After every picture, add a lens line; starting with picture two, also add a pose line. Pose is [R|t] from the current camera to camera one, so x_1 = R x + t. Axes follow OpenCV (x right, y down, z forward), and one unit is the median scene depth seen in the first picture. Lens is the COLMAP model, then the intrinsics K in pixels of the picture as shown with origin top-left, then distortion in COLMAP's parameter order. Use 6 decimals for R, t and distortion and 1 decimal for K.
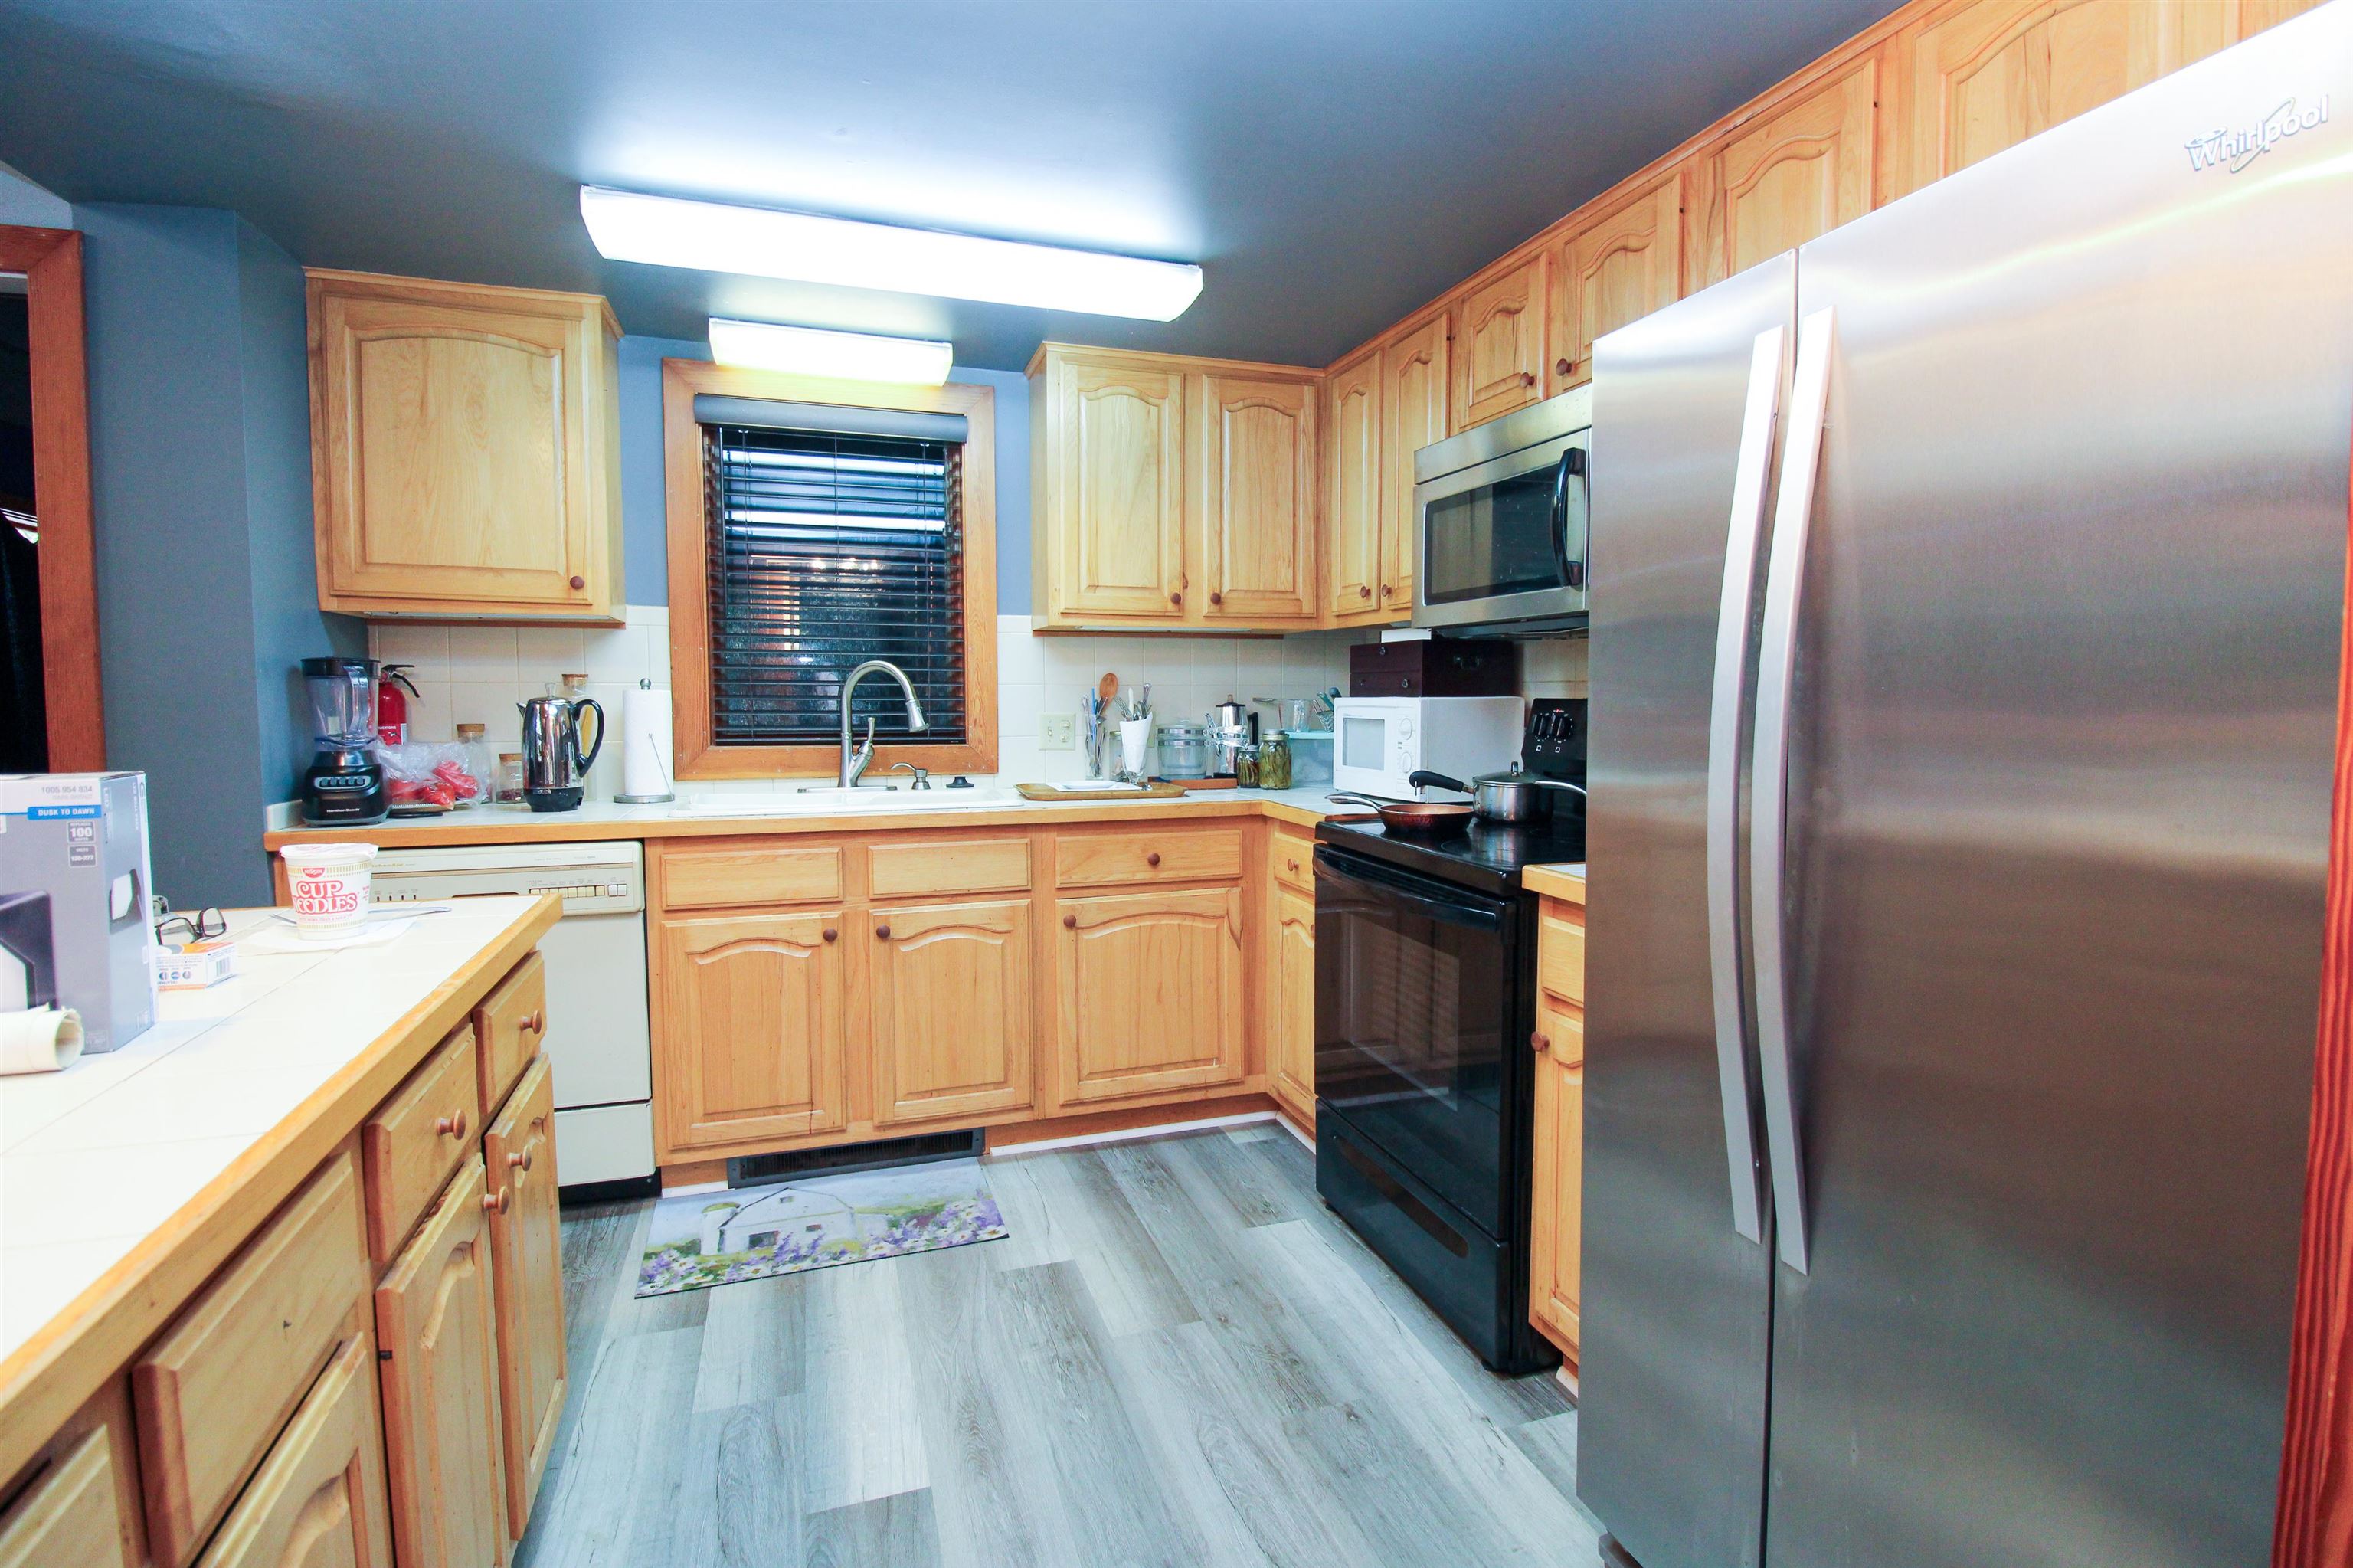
lens RADIAL K [[1095.9, 0, 1174.6], [0, 1095.9, 770.0], [0, 0, 1]] dist [-0.001537, 0.000006]
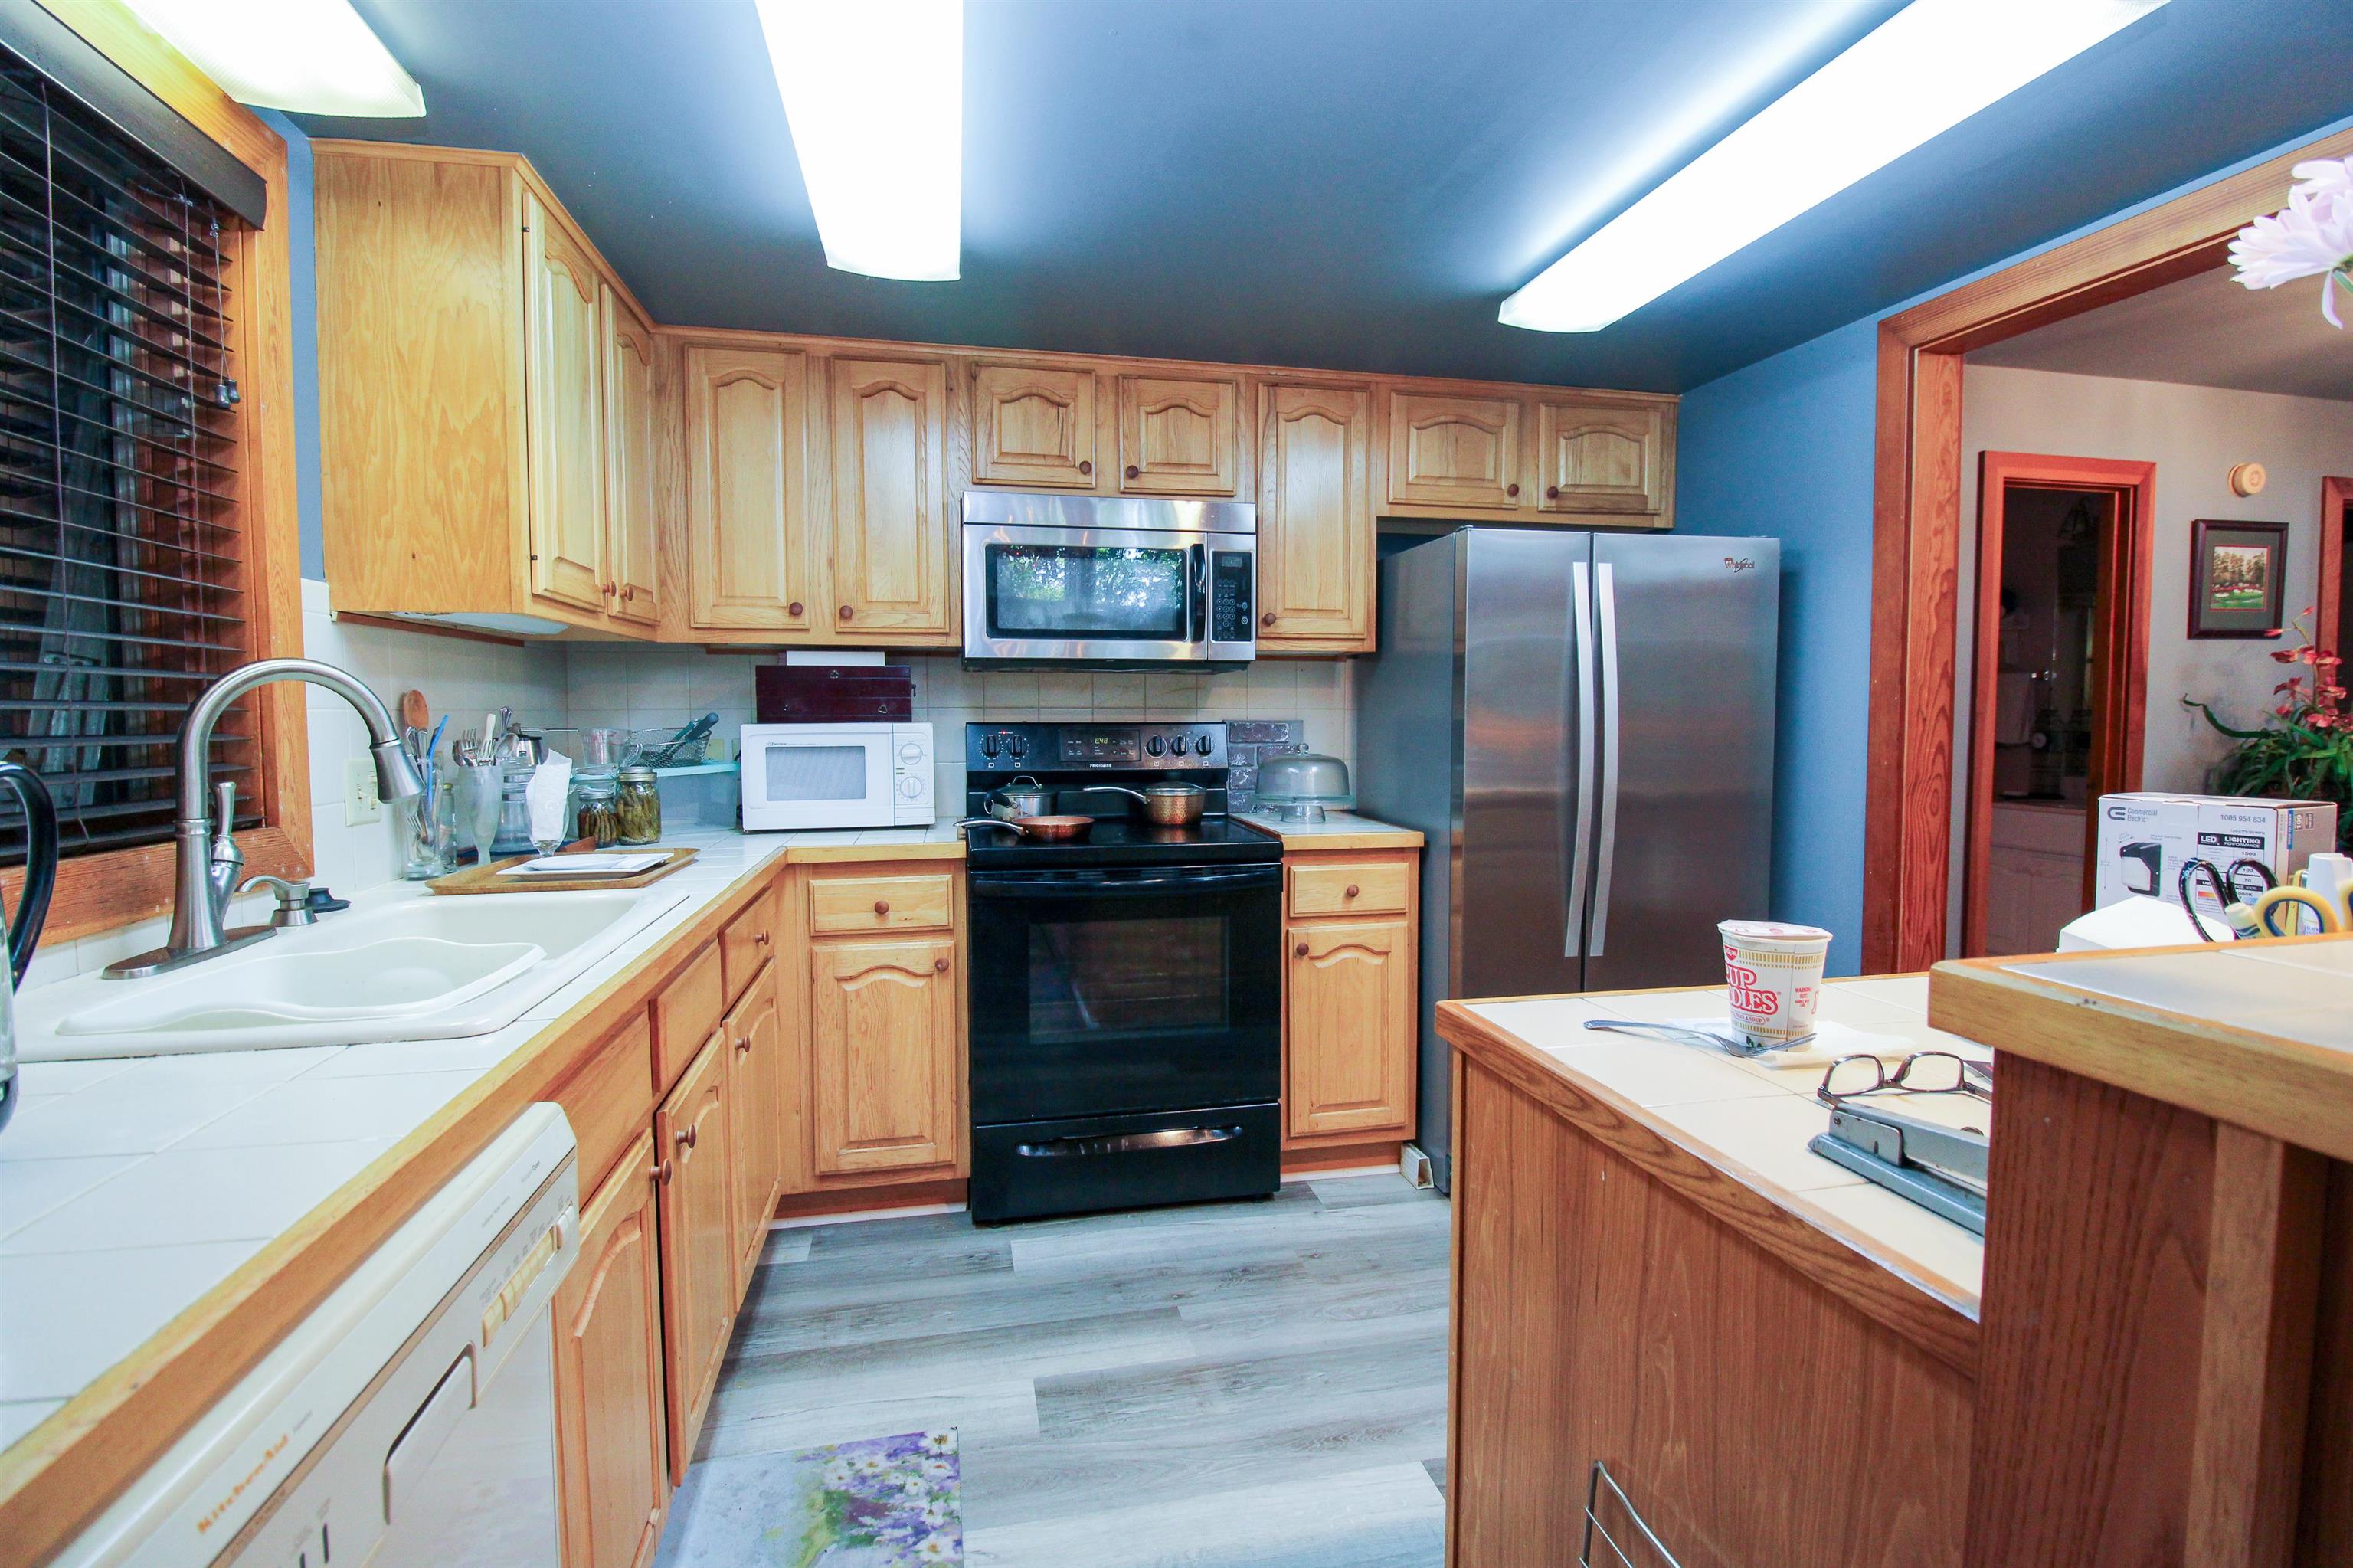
lens RADIAL K [[1095.9, 0, 1178.2], [0, 1095.9, 777.5], [0, 0, 1]] dist [-0.001537, 0.000006]
pose [[0.123853, -0.059412, 0.990520, -0.856579], [0.072703, 0.996066, 0.050654, -0.055961], [-0.989634, 0.065740, 0.127685, 0.708479]]
